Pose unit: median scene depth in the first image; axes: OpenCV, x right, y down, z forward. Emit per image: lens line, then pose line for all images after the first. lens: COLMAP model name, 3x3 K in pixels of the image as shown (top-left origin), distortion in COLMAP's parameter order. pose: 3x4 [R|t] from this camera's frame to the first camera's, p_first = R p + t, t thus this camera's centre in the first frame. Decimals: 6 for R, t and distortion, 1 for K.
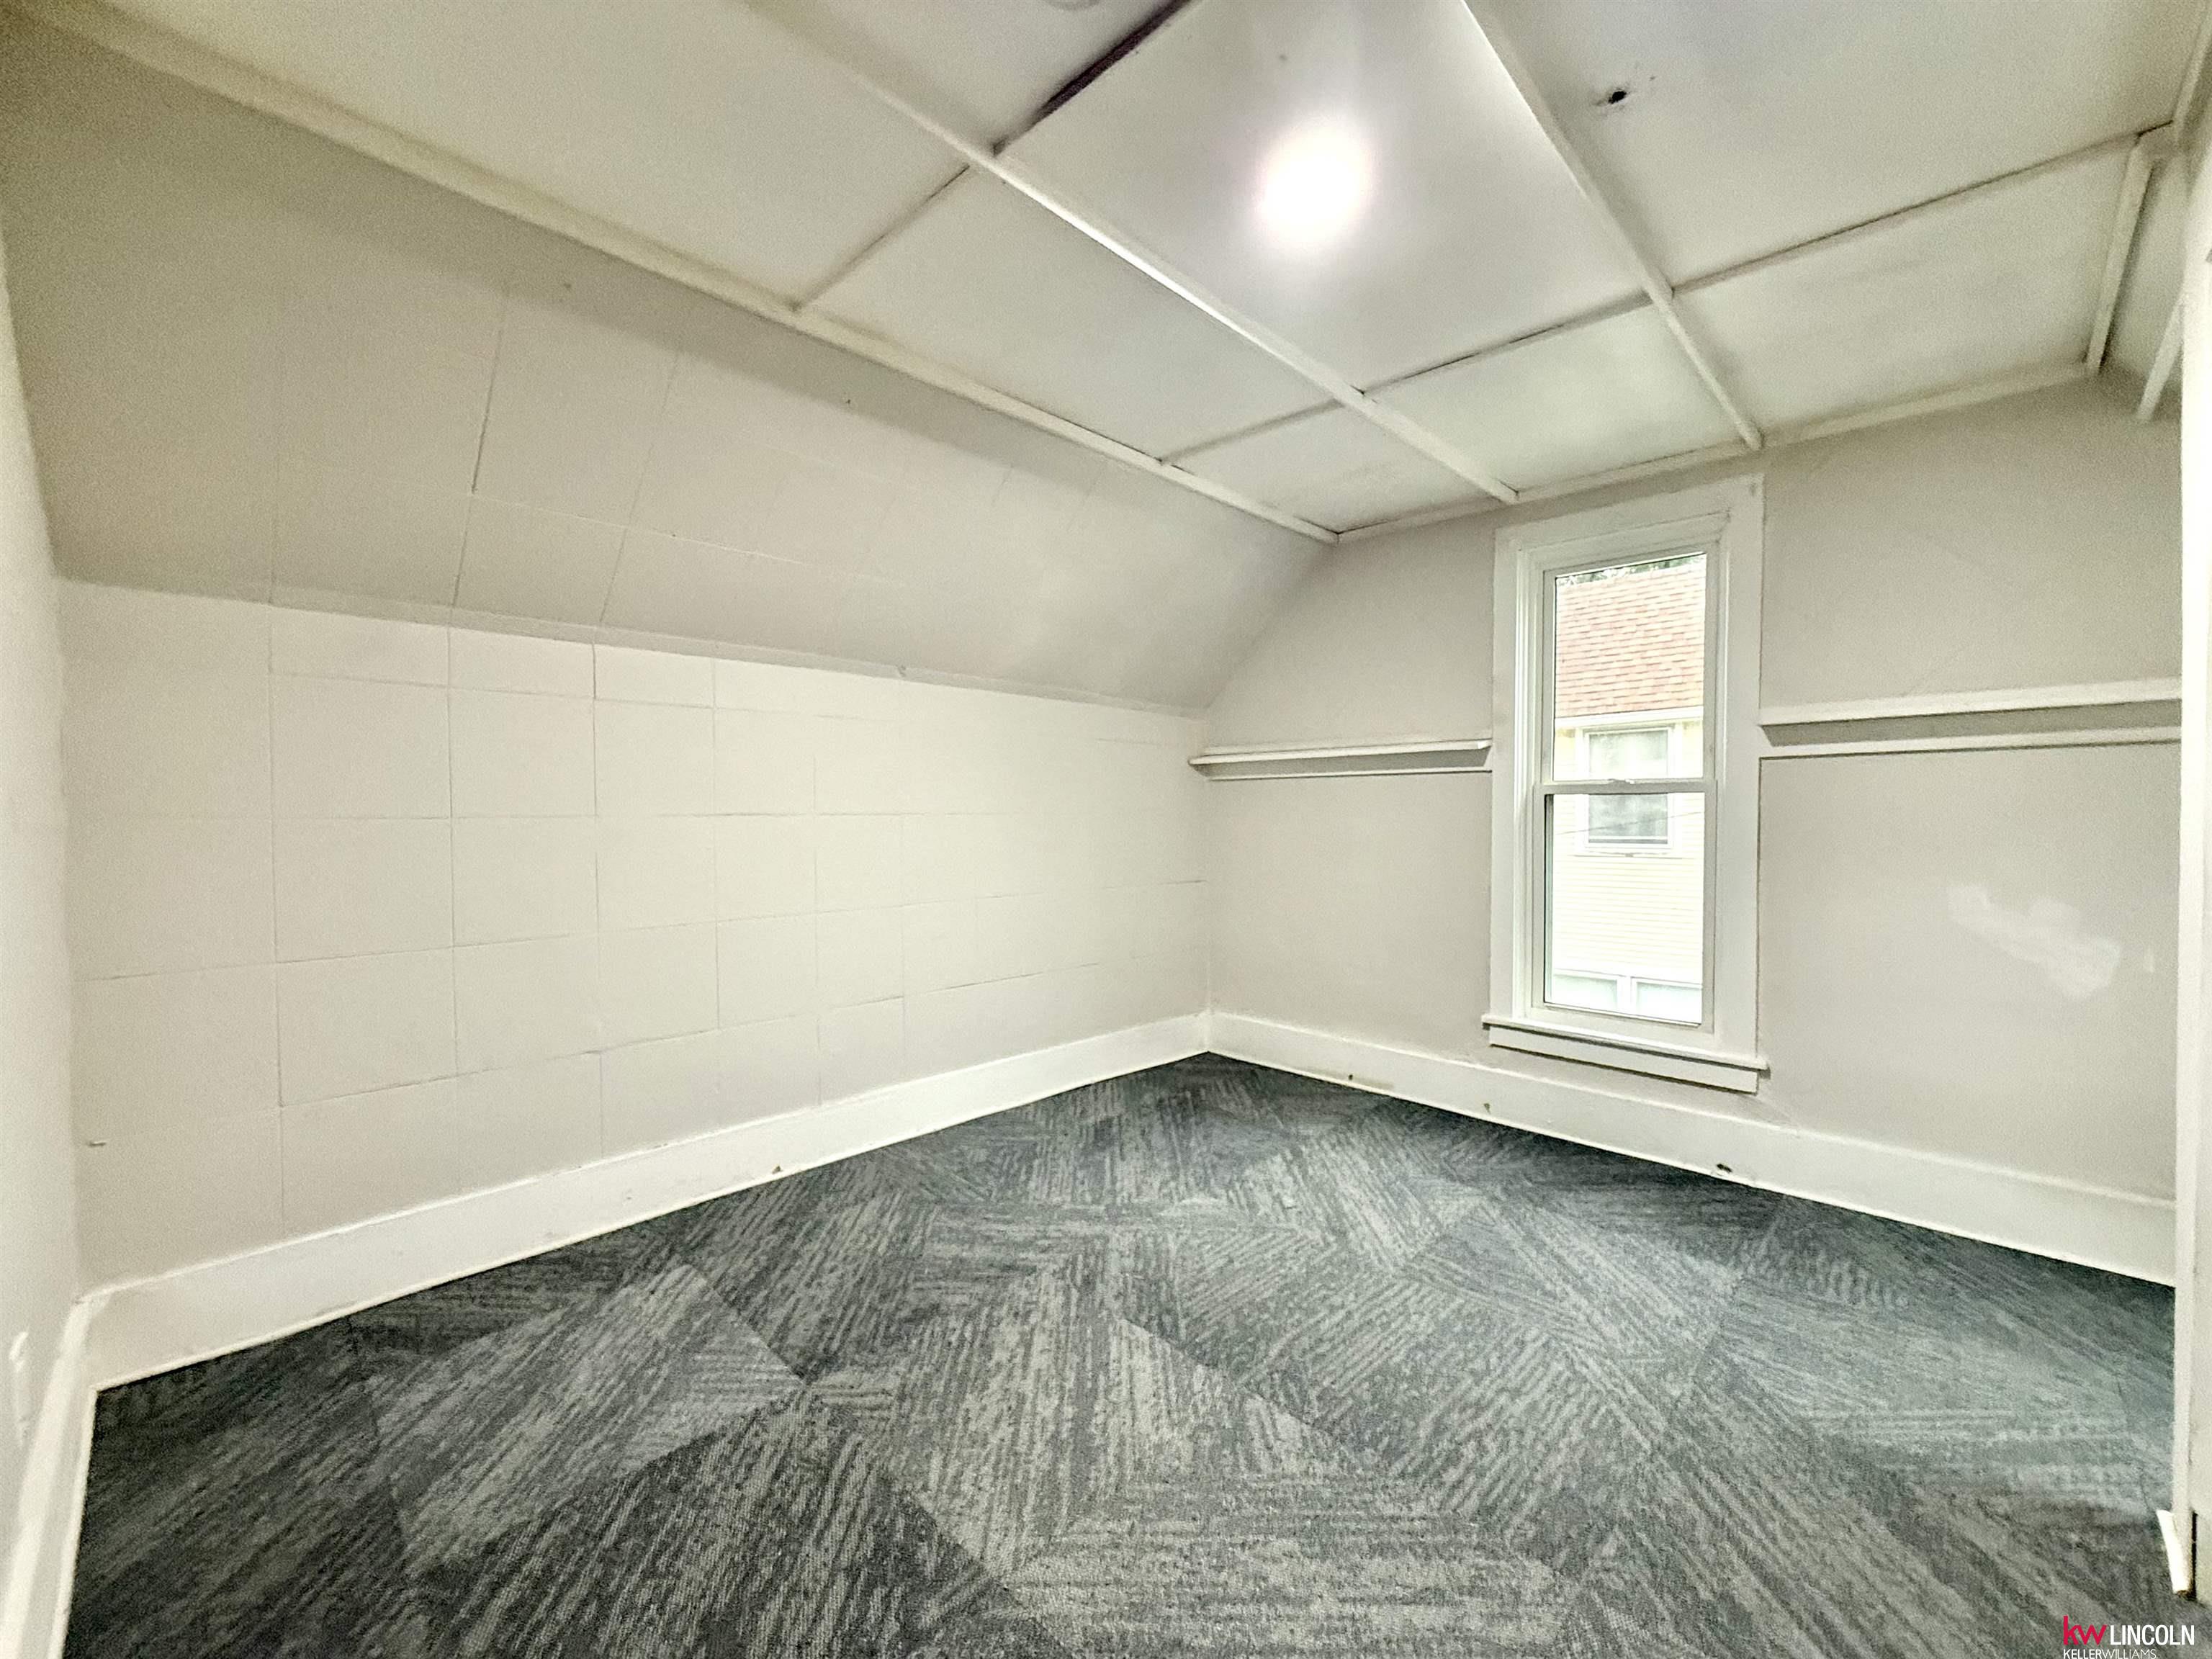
lens RADIAL K [[882.9, 0, 1101.4], [0, 882.9, 828.4], [0, 0, 1]] dist [-0.000645, -0.000113]
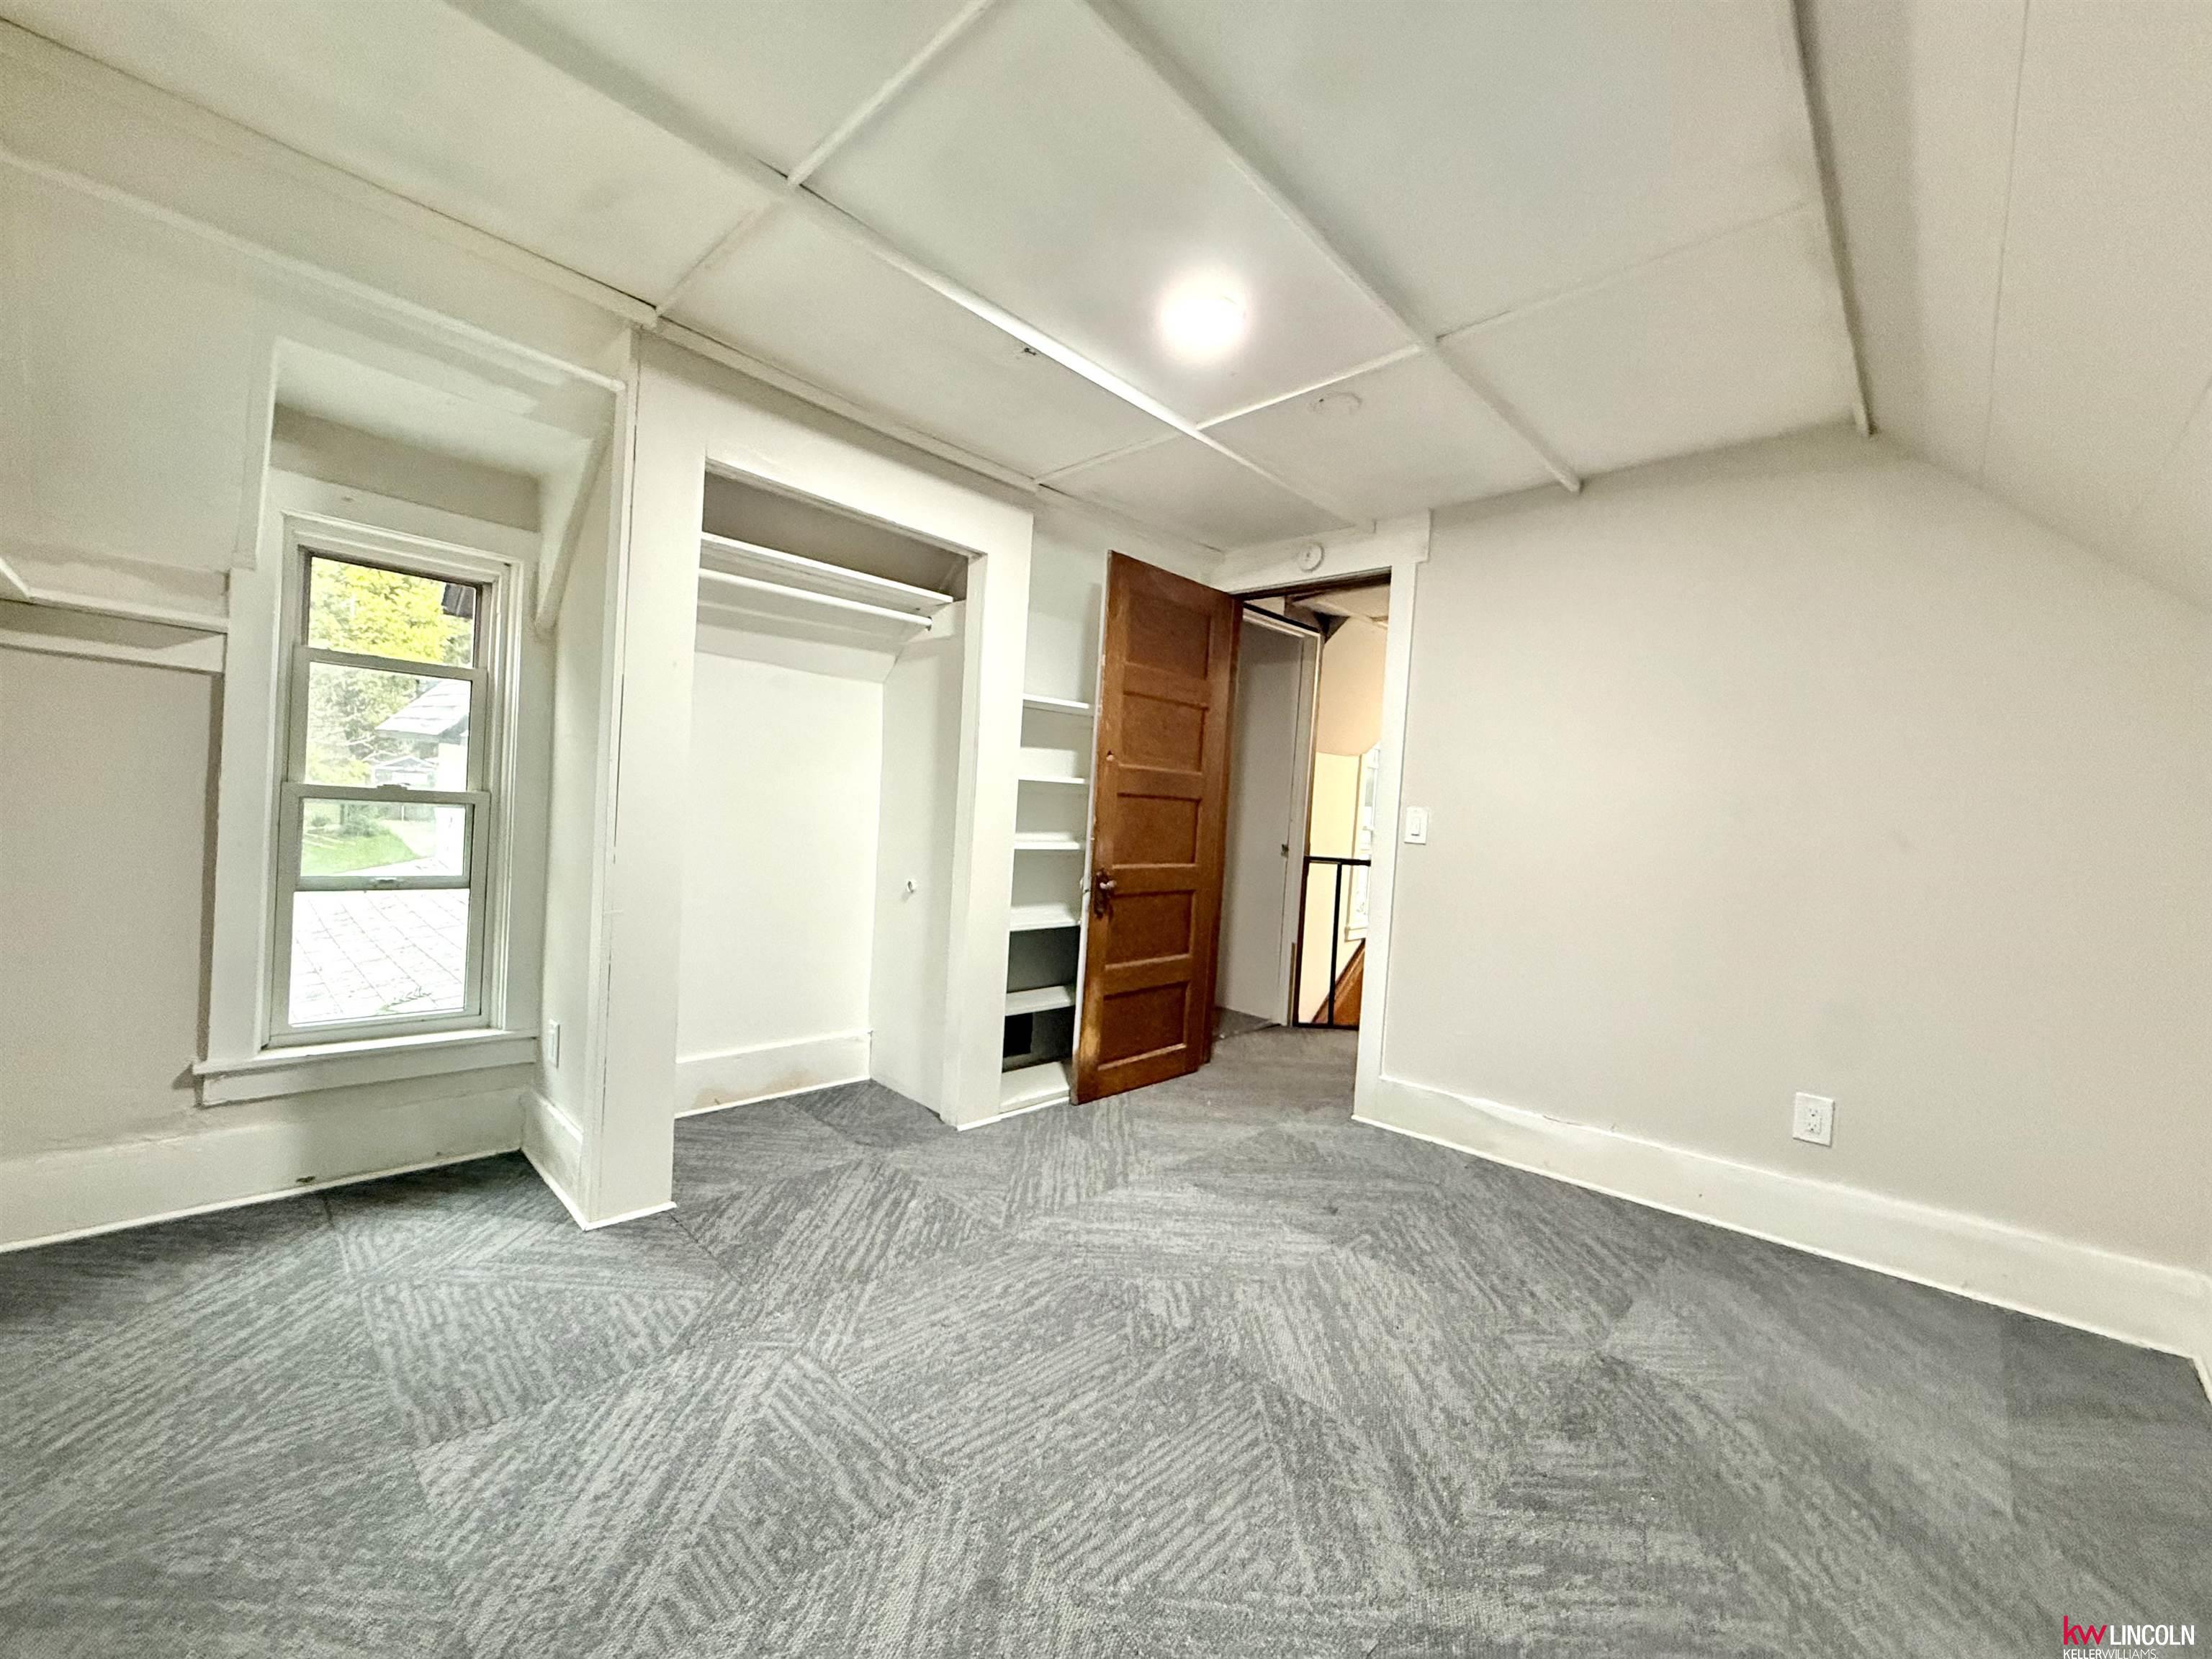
lens RADIAL K [[882.9, 0, 1101.4], [0, 882.9, 828.4], [0, 0, 1]] dist [-0.000645, -0.000113]
pose [[-0.998196, -0.057339, -0.017817, 0.321139], [-0.058122, 0.997198, 0.047094, -0.018994], [0.015067, 0.048045, -0.998732, 2.014792]]
